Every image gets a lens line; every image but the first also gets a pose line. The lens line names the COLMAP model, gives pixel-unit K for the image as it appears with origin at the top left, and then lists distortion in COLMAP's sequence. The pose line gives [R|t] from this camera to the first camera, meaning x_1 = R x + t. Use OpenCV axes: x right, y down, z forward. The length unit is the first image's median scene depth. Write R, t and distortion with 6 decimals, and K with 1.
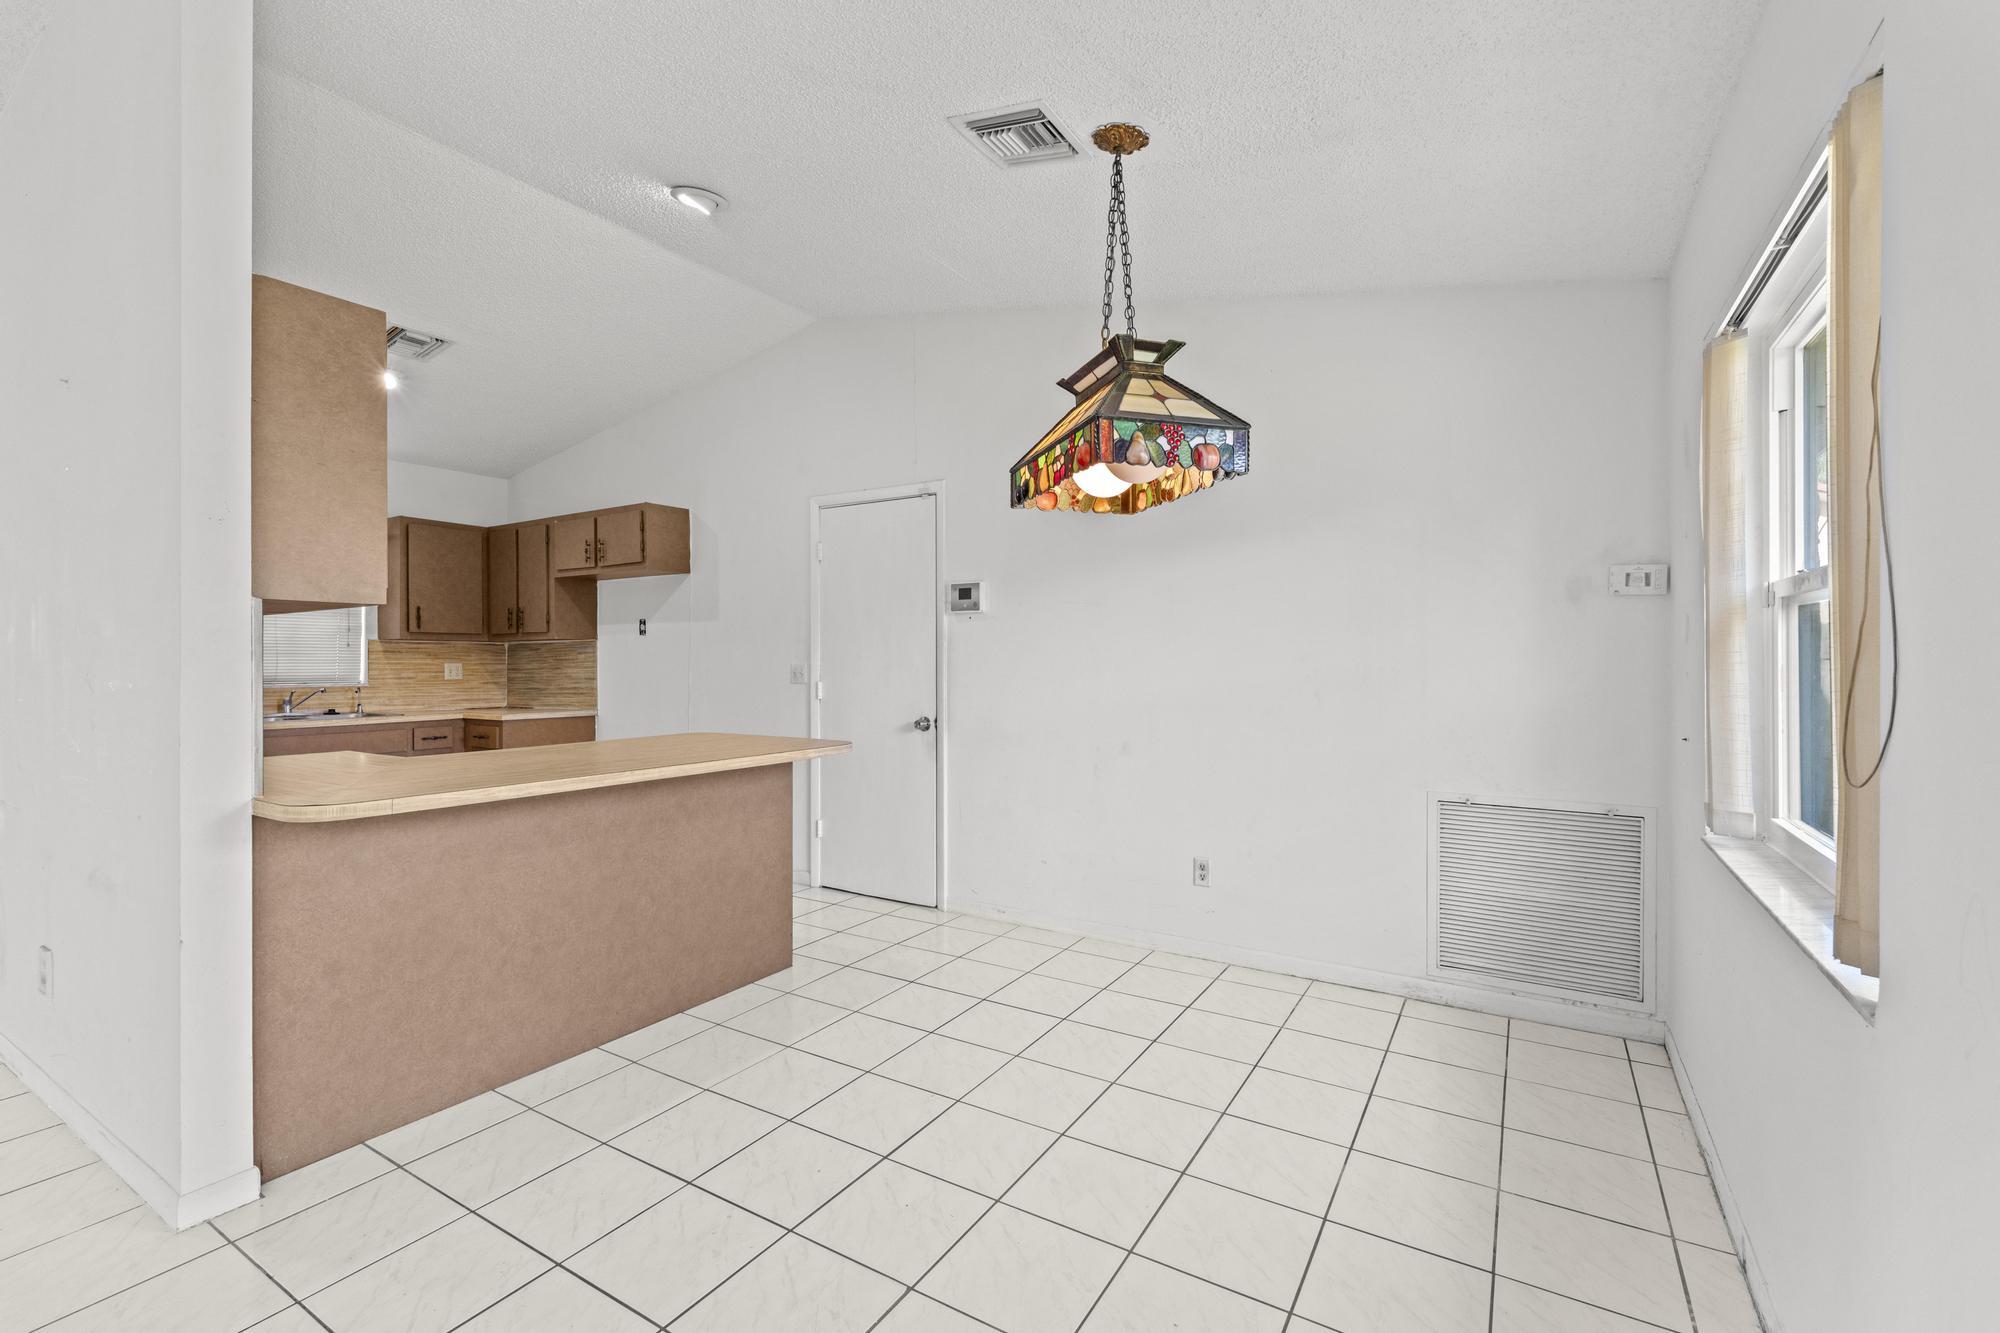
lens RADIAL K [[889.7, 0, 996.6], [0, 889.7, 664.0], [0, 0, 1]] dist [-0.003529, 0.000088]
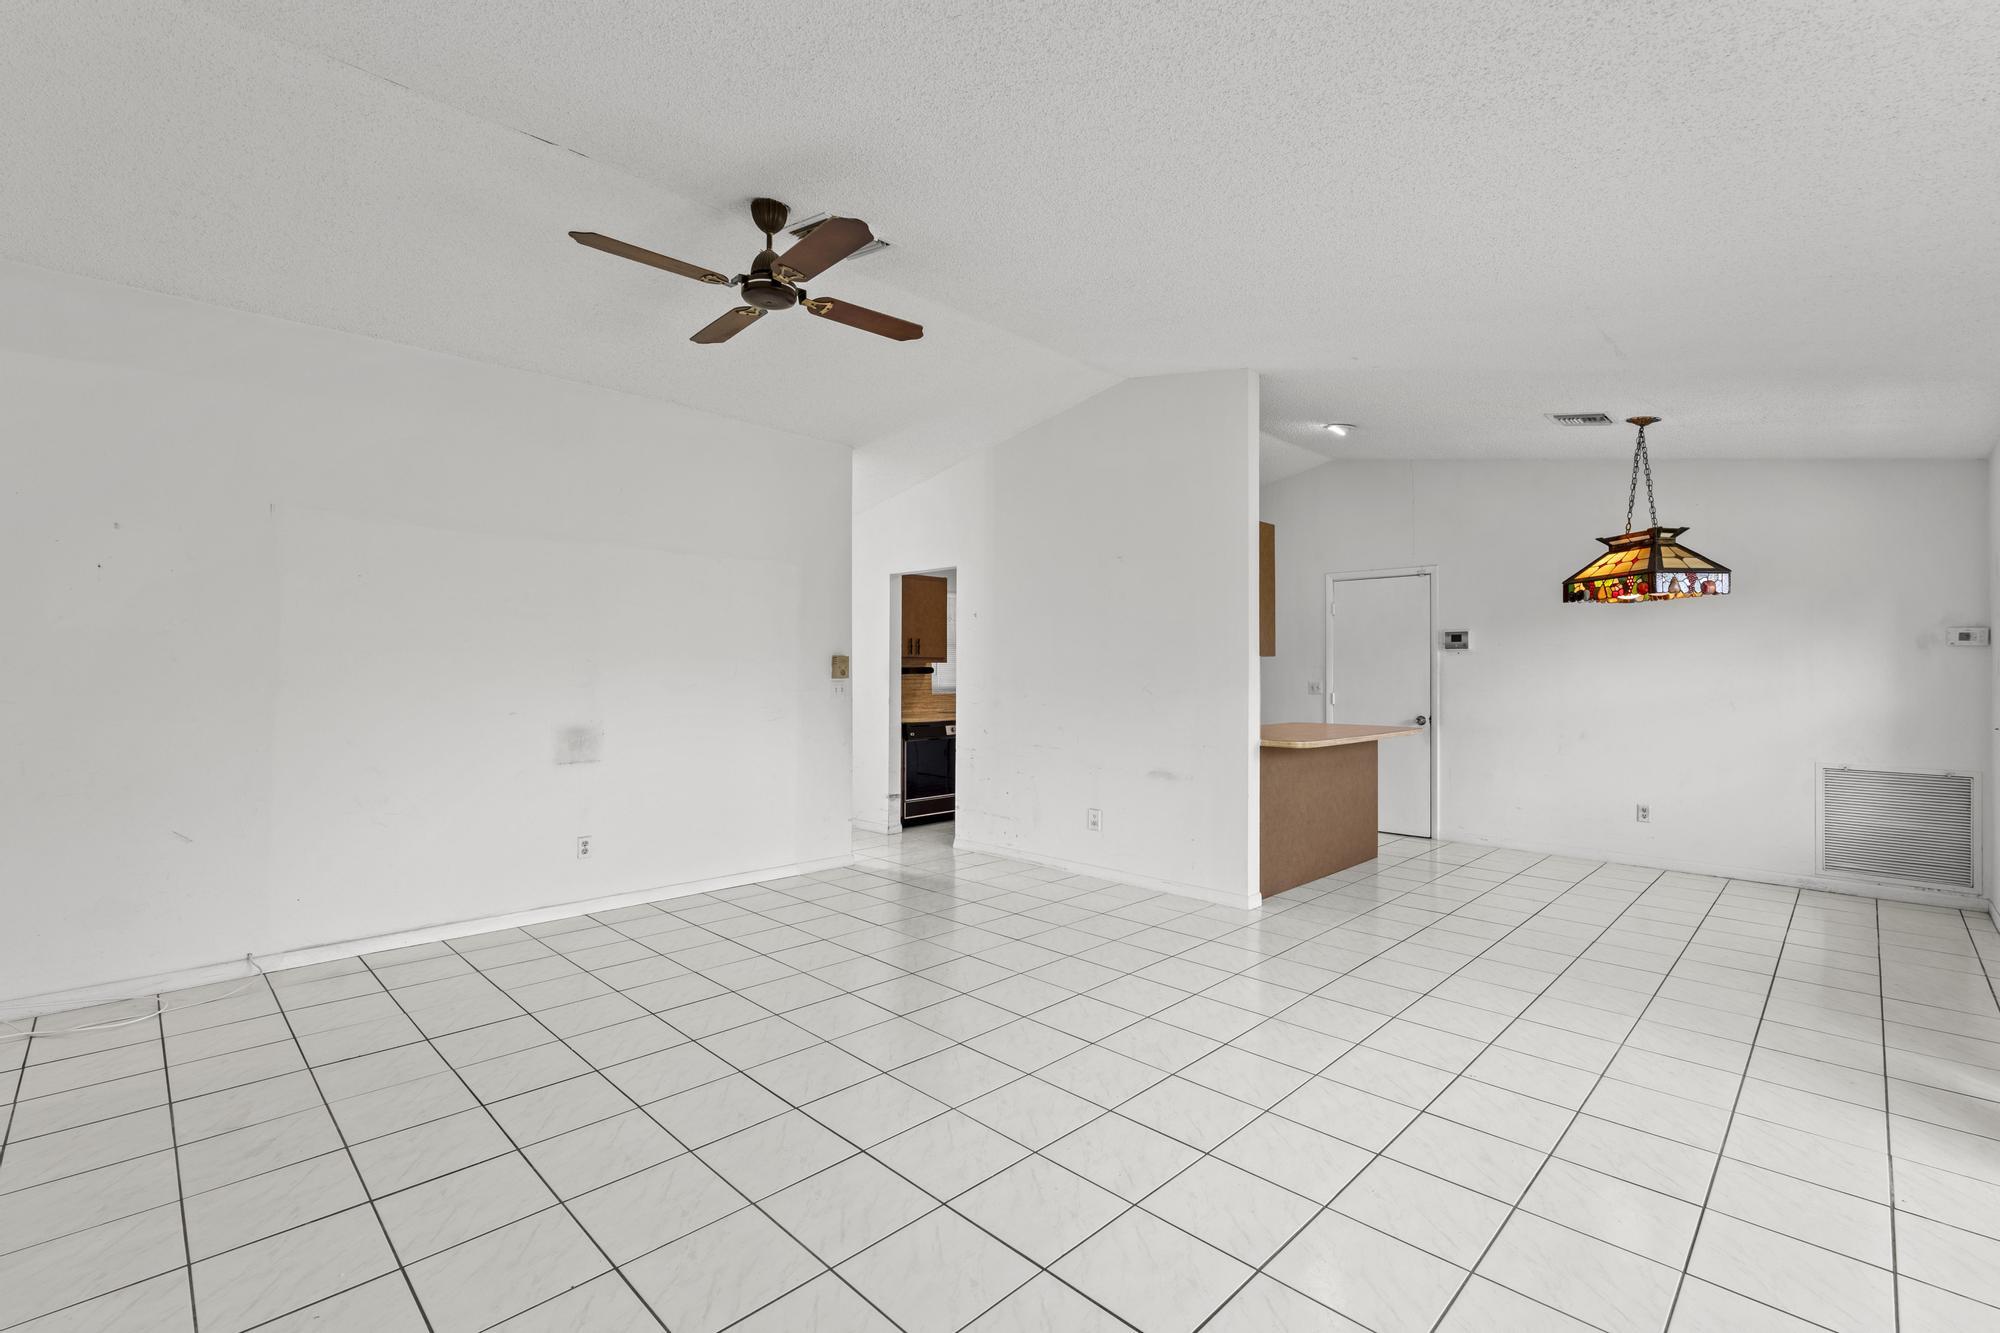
lens RADIAL K [[889.7, 0, 996.6], [0, 889.7, 664.0], [0, 0, 1]] dist [-0.003529, 0.000088]
pose [[0.974317, -0.001001, -0.225179, -0.648489], [-0.001155, 0.999955, -0.009443, -0.023376], [0.225179, 0.009460, 0.974272, -0.983759]]
